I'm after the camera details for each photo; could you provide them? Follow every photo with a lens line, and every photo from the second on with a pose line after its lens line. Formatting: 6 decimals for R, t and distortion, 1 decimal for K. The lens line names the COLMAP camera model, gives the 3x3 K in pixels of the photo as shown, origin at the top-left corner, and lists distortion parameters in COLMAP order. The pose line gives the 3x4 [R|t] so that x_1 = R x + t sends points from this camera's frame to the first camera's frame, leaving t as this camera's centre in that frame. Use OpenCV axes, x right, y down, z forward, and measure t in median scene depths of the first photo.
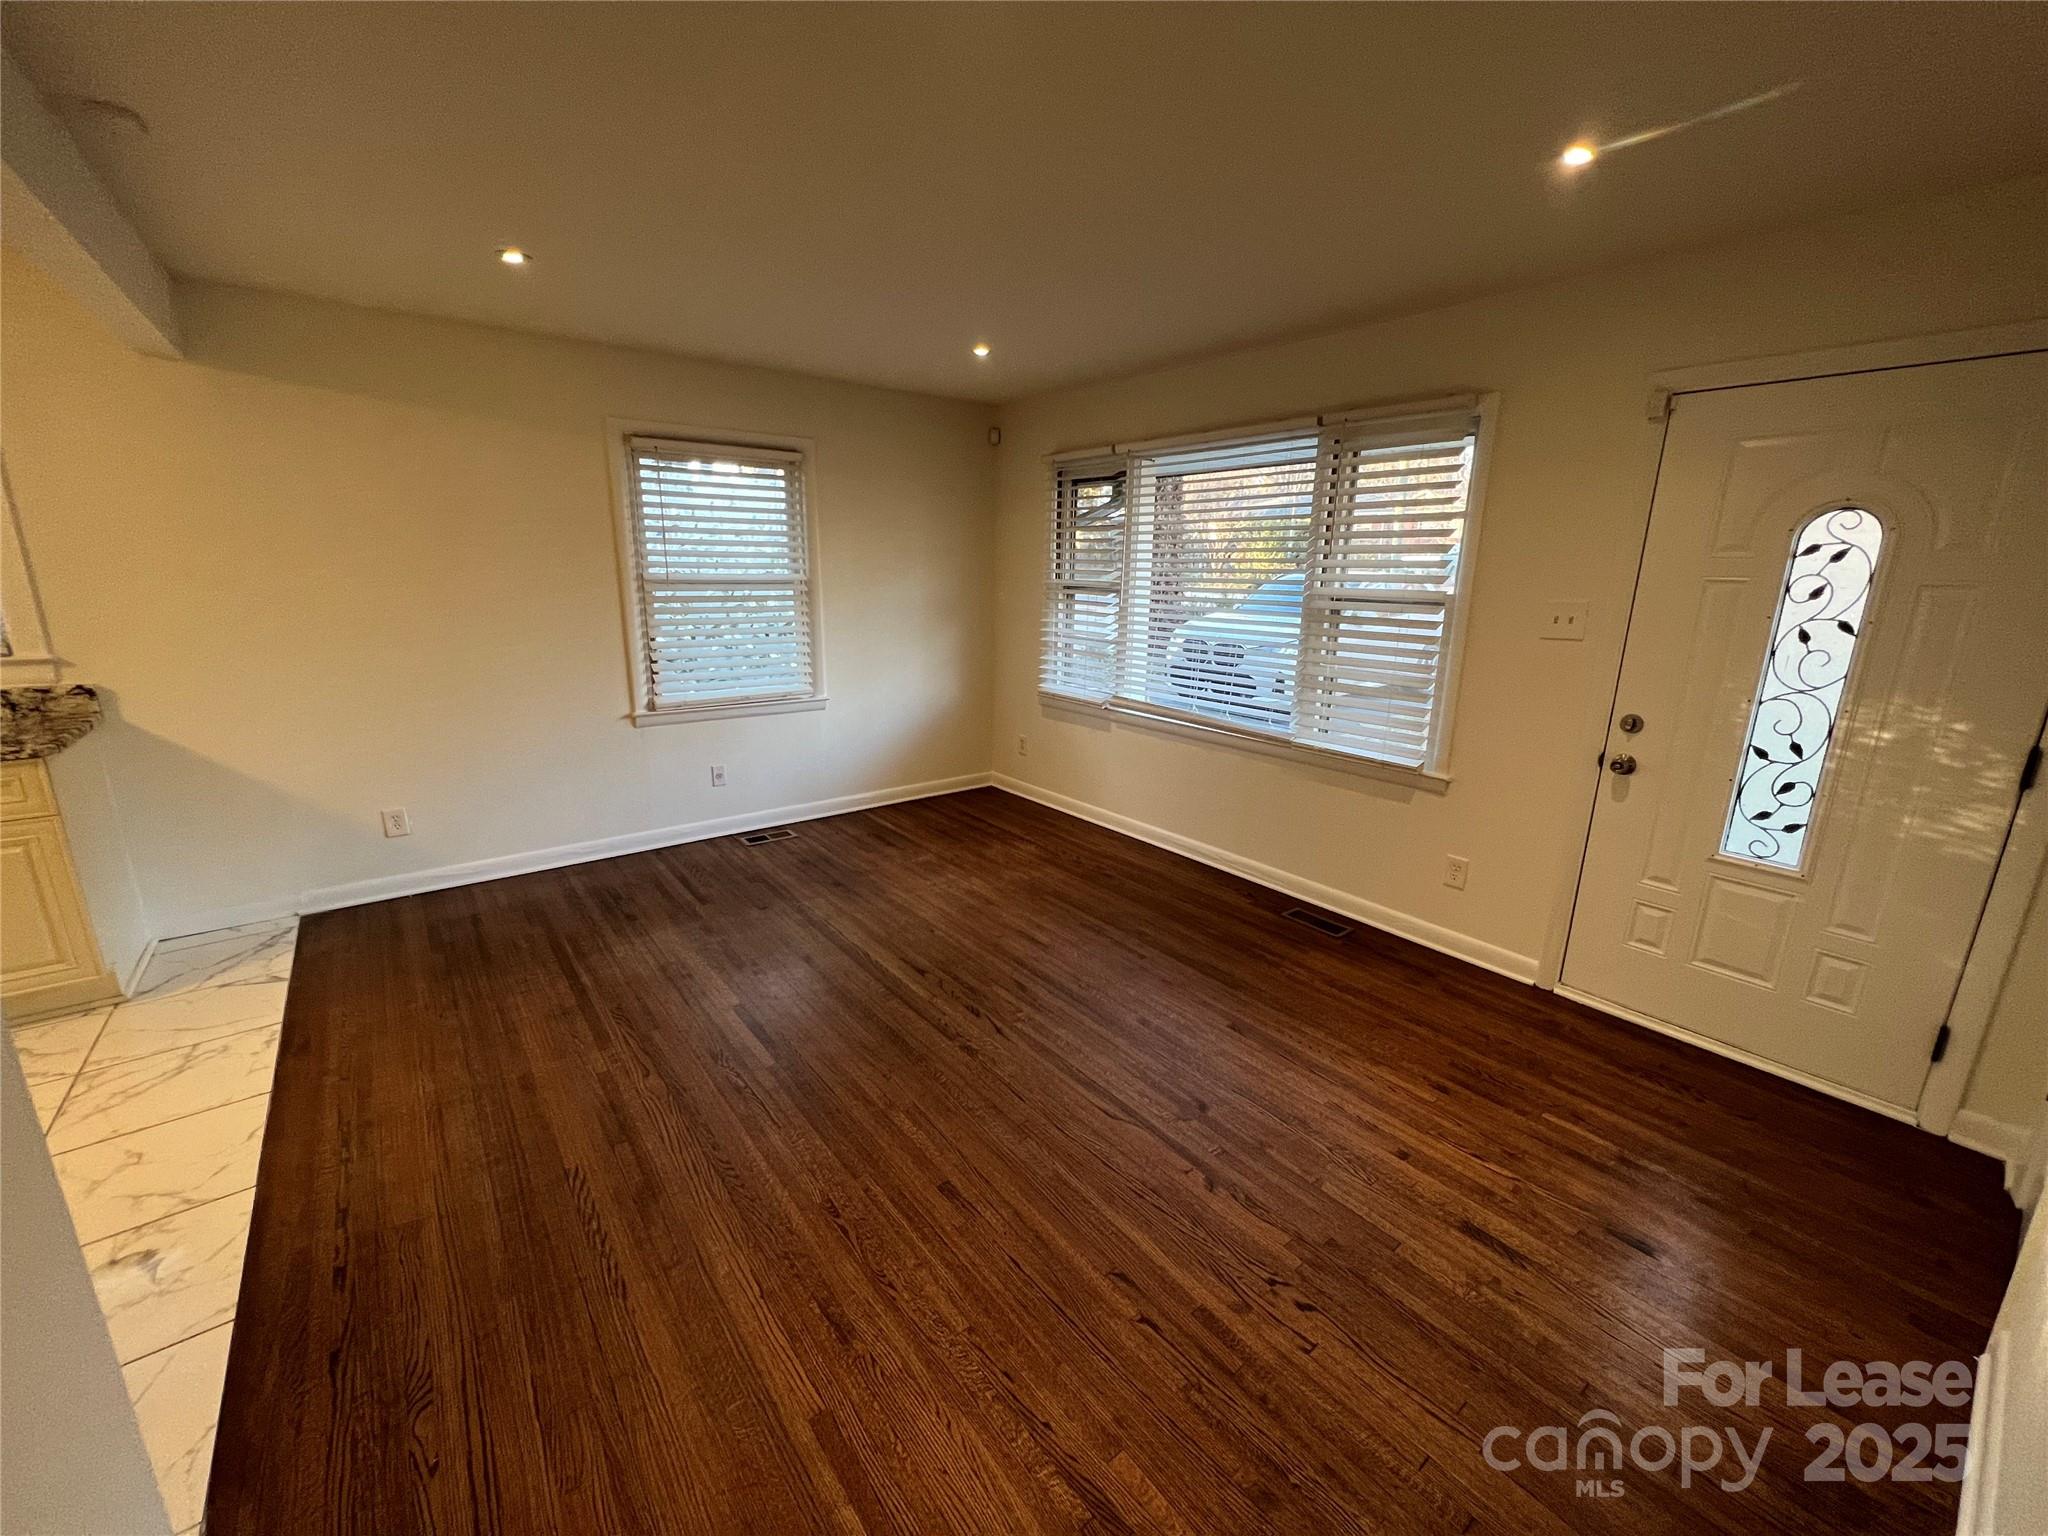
lens RADIAL K [[819.7, 0, 1016.0], [0, 819.7, 765.9], [0, 0, 1]] dist [-0.000599, 0.000034]
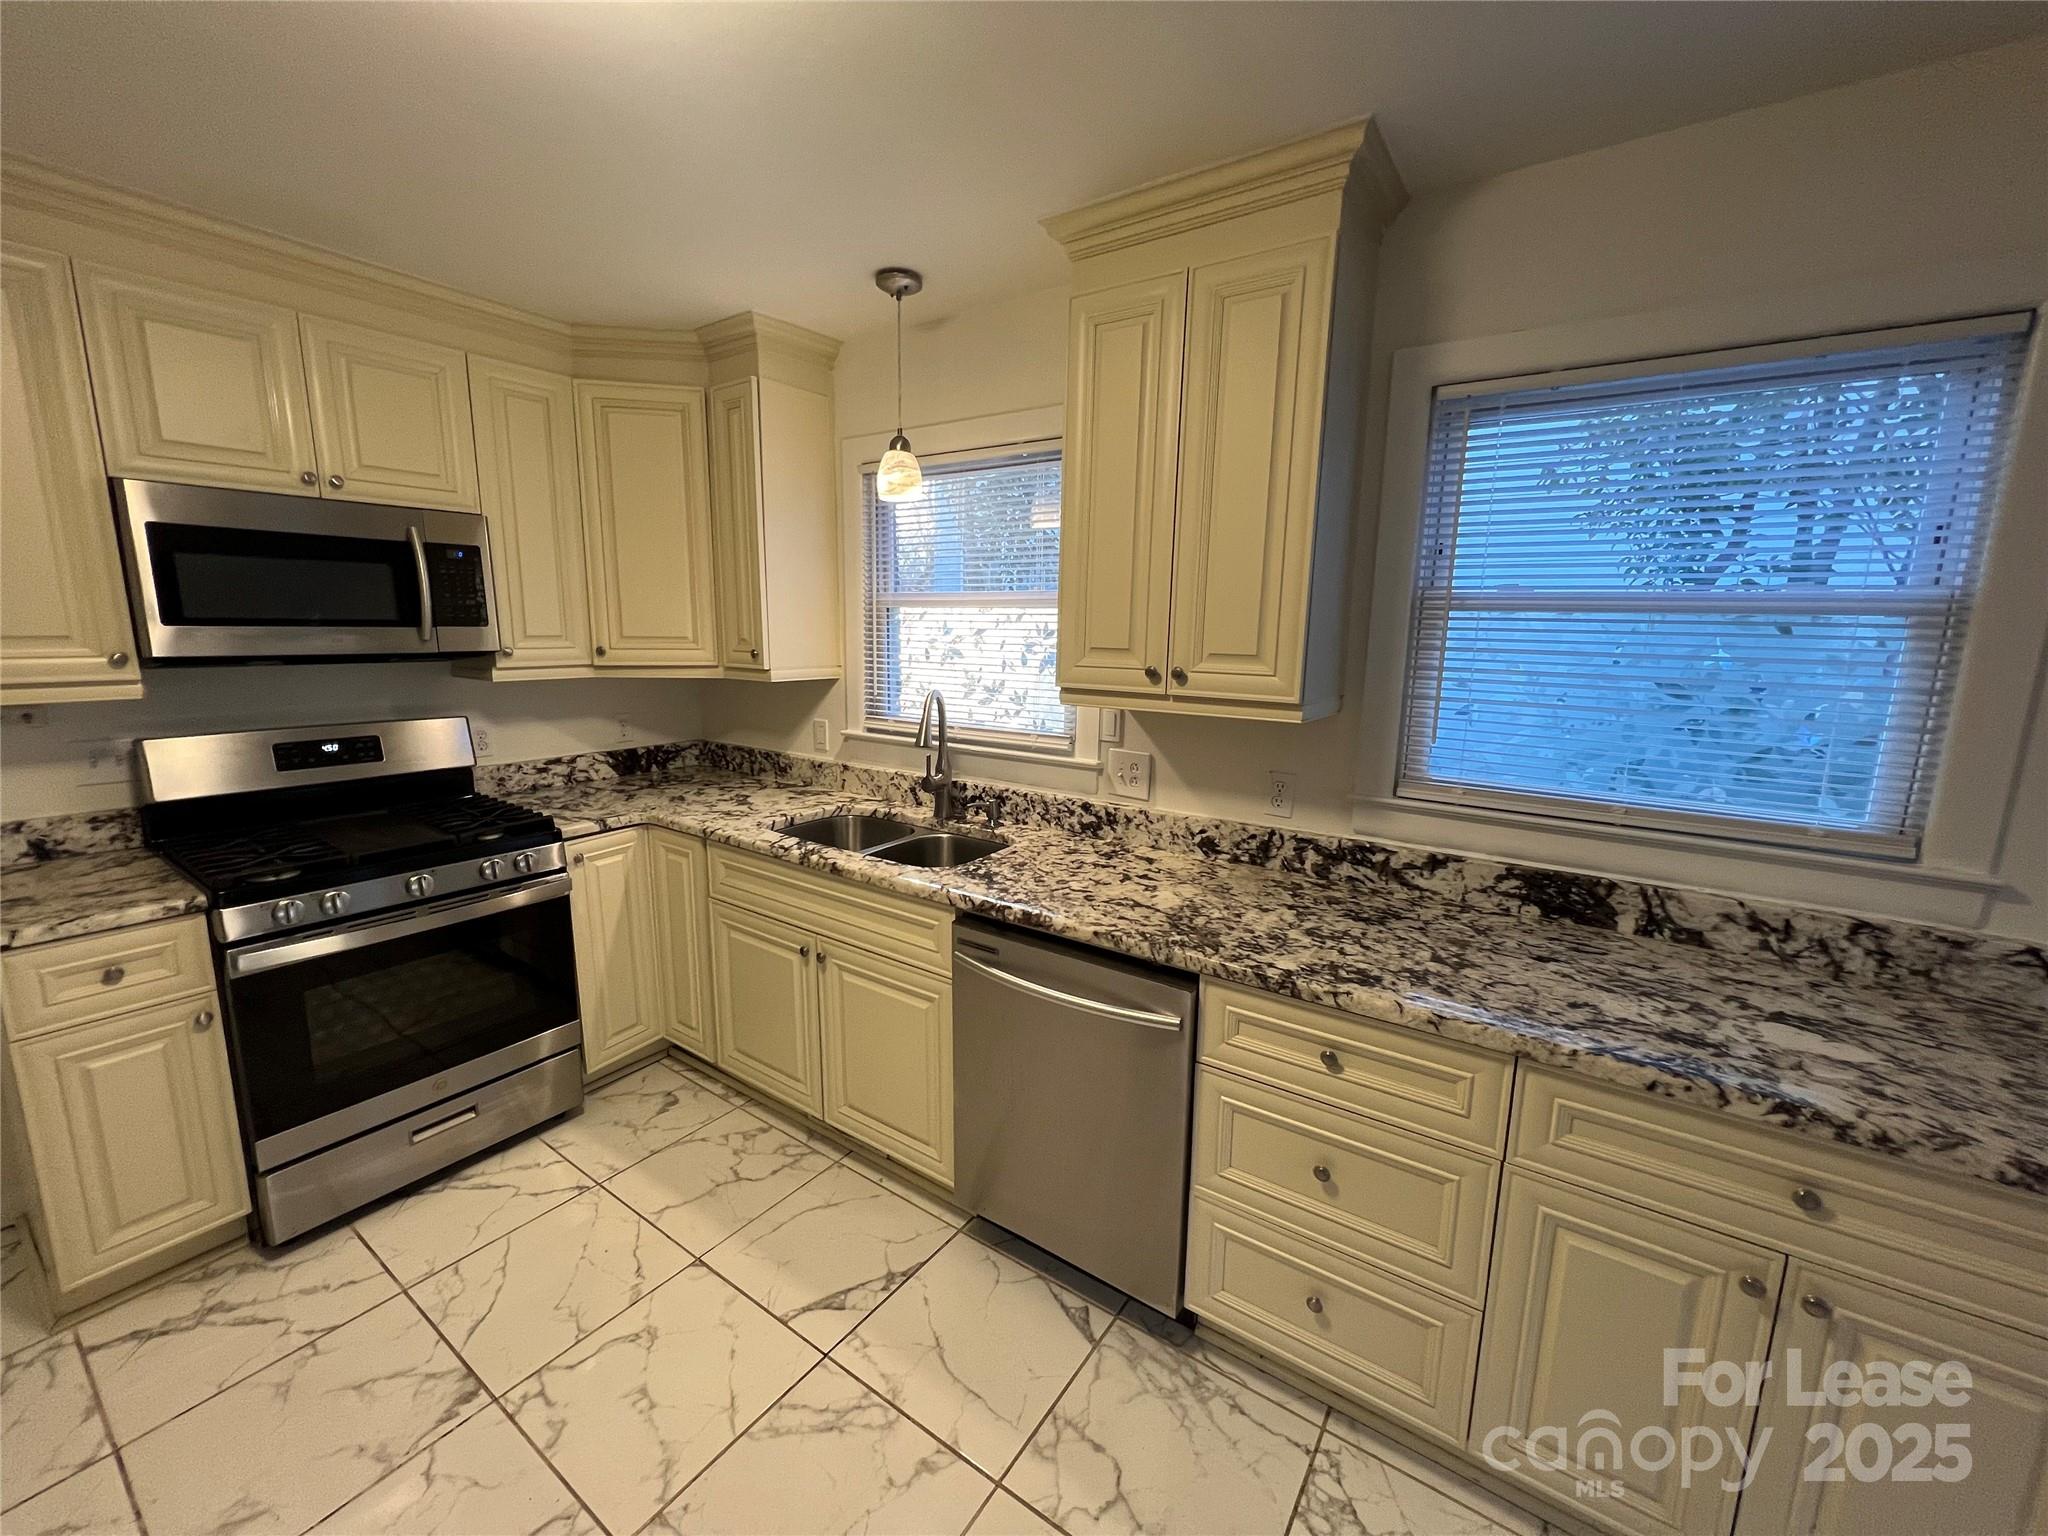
lens RADIAL K [[819.7, 0, 1016.0], [0, 819.7, 765.9], [0, 0, 1]] dist [-0.000599, 0.000034]
pose [[0.291320, 0.155606, -0.943885, -0.801015], [-0.242014, 0.966573, 0.084651, -0.087806], [0.925506, 0.203773, 0.319241, 0.270230]]
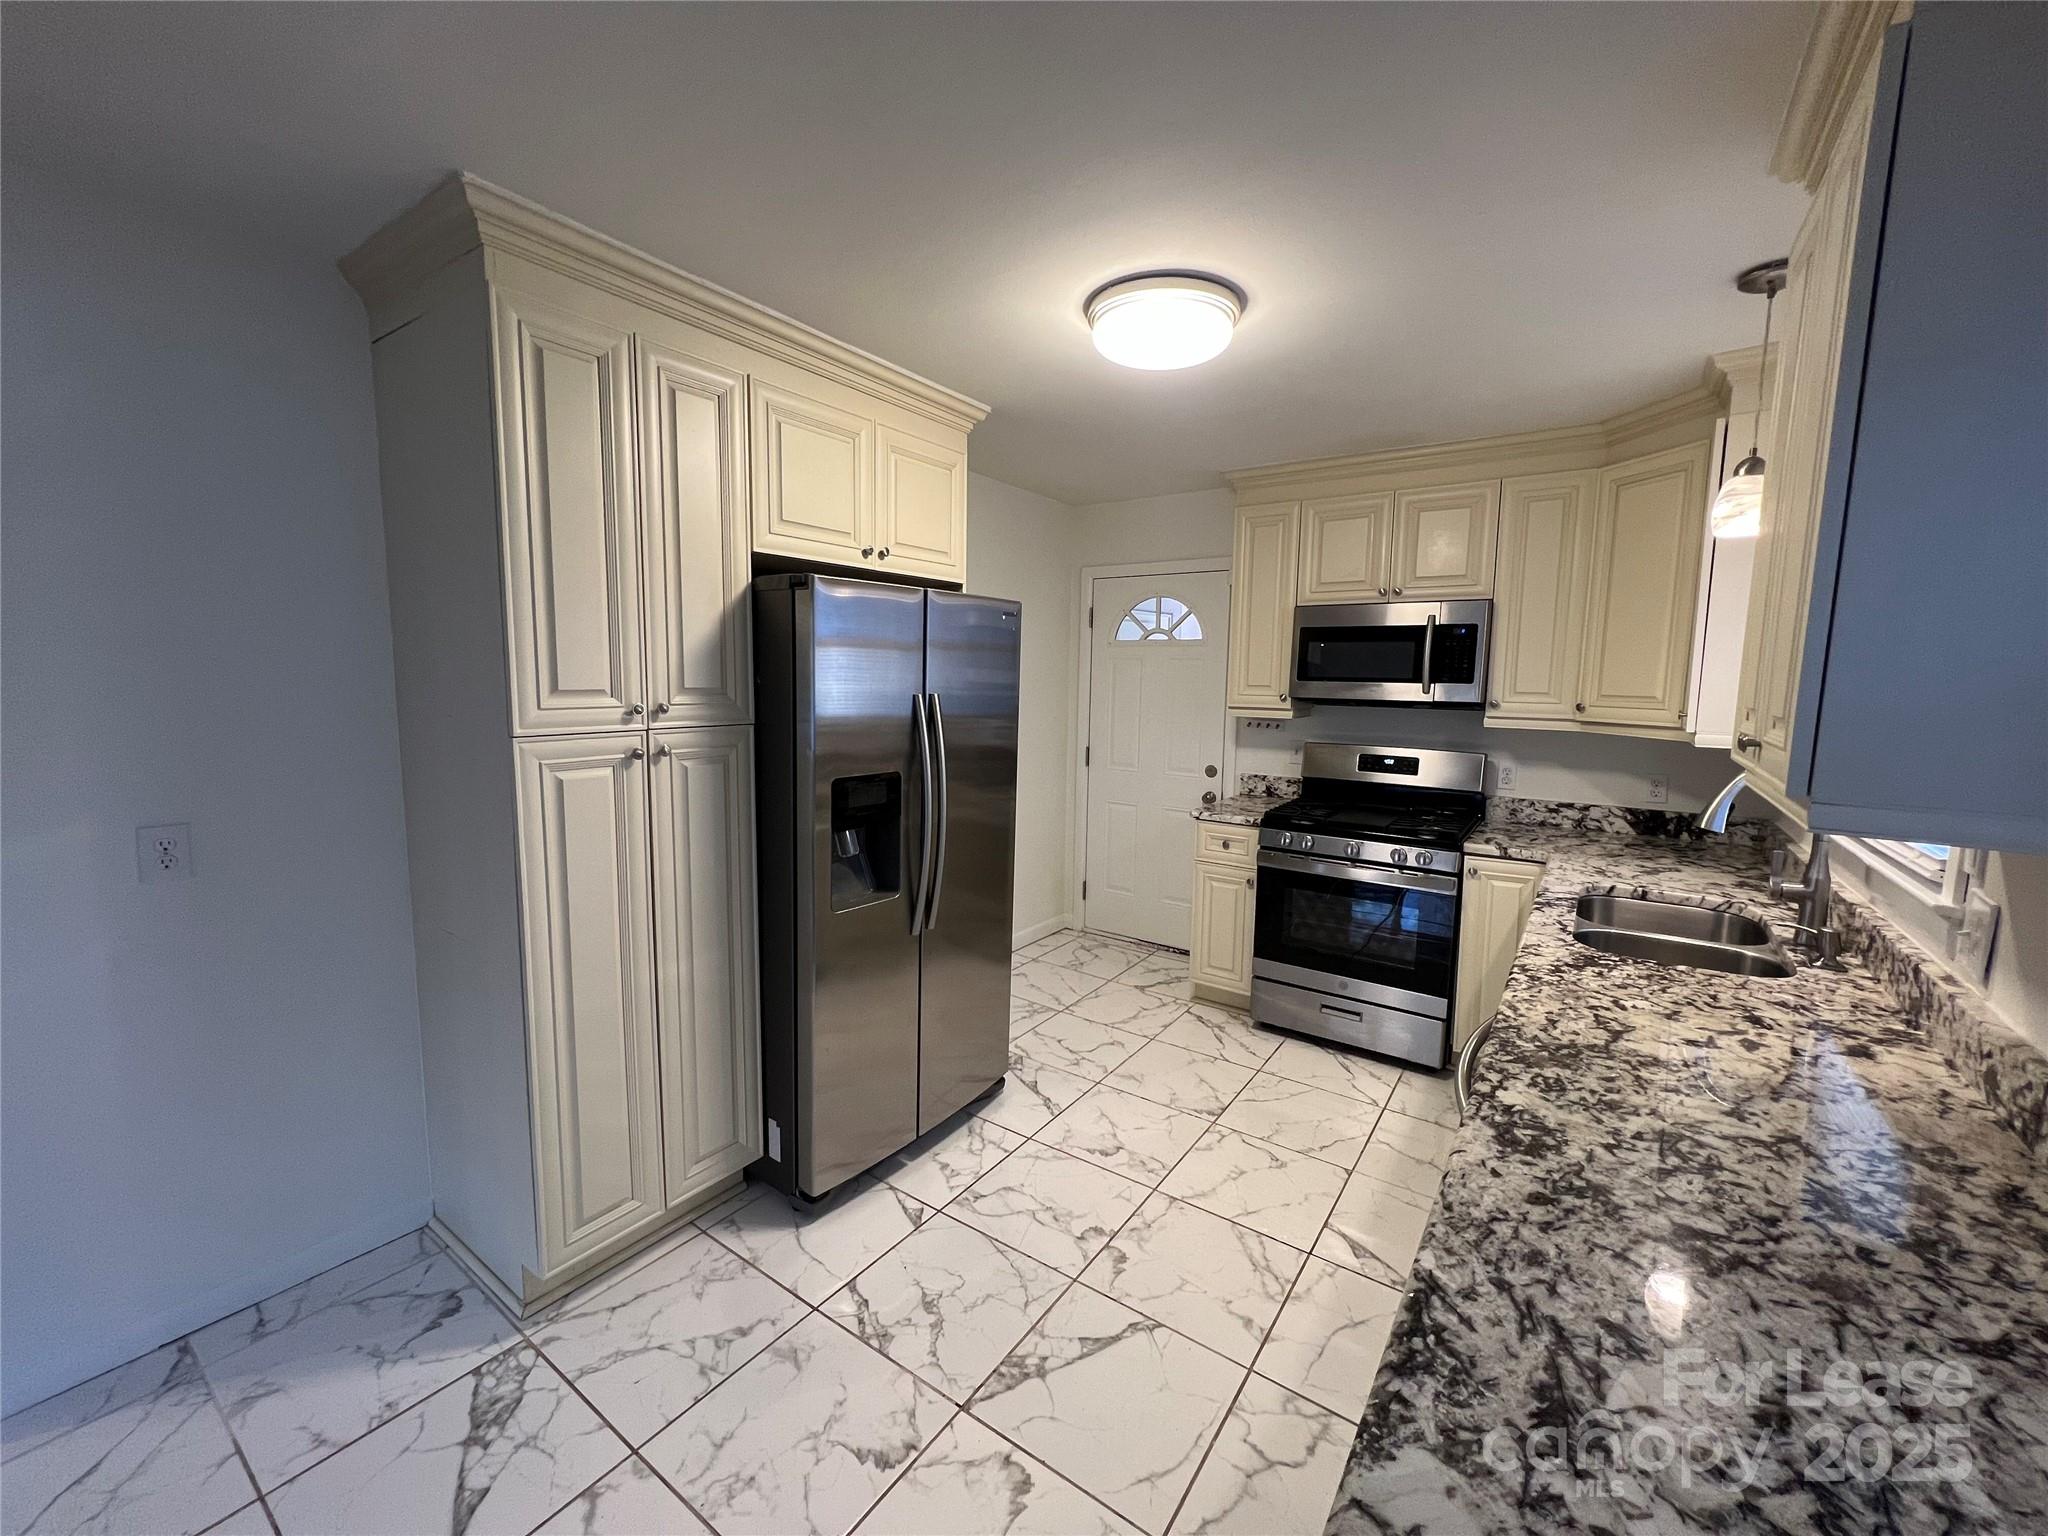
lens RADIAL K [[819.7, 0, 1016.0], [0, 819.7, 765.9], [0, 0, 1]] dist [-0.000599, 0.000034]
pose [[-0.959217, 0.004207, -0.282640, -0.863758], [-0.095515, 0.936254, 0.338091, -0.216737], [0.266045, 0.351299, -0.897669, 0.799938]]
